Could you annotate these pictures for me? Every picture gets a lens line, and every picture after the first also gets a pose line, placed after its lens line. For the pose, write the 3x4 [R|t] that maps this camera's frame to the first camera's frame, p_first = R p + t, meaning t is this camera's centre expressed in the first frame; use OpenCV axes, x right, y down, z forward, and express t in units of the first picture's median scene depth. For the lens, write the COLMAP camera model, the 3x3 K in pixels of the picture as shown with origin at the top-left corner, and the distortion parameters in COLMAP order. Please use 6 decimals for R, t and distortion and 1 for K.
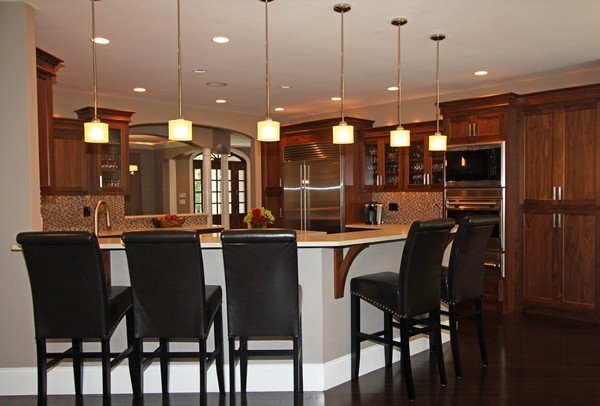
lens RADIAL K [[508.1, 0, 303.7], [0, 508.1, 205.0], [0, 0, 1]] dist [0.019602, 0.008534]
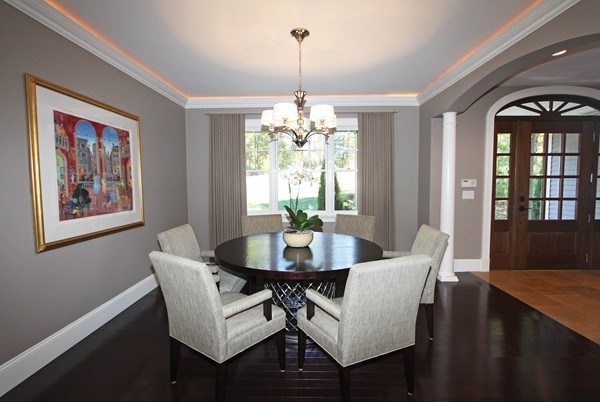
lens RADIAL K [[280.9, 0, 301.3], [0, 280.9, 202.1], [0, 0, 1]] dist [-0.010246, -0.000440]
pose [[0.708379, 0.058014, -0.703444, -0.148965], [-0.022153, 0.997953, 0.059994, -0.012460], [0.705484, -0.026915, 0.708214, 0.642607]]
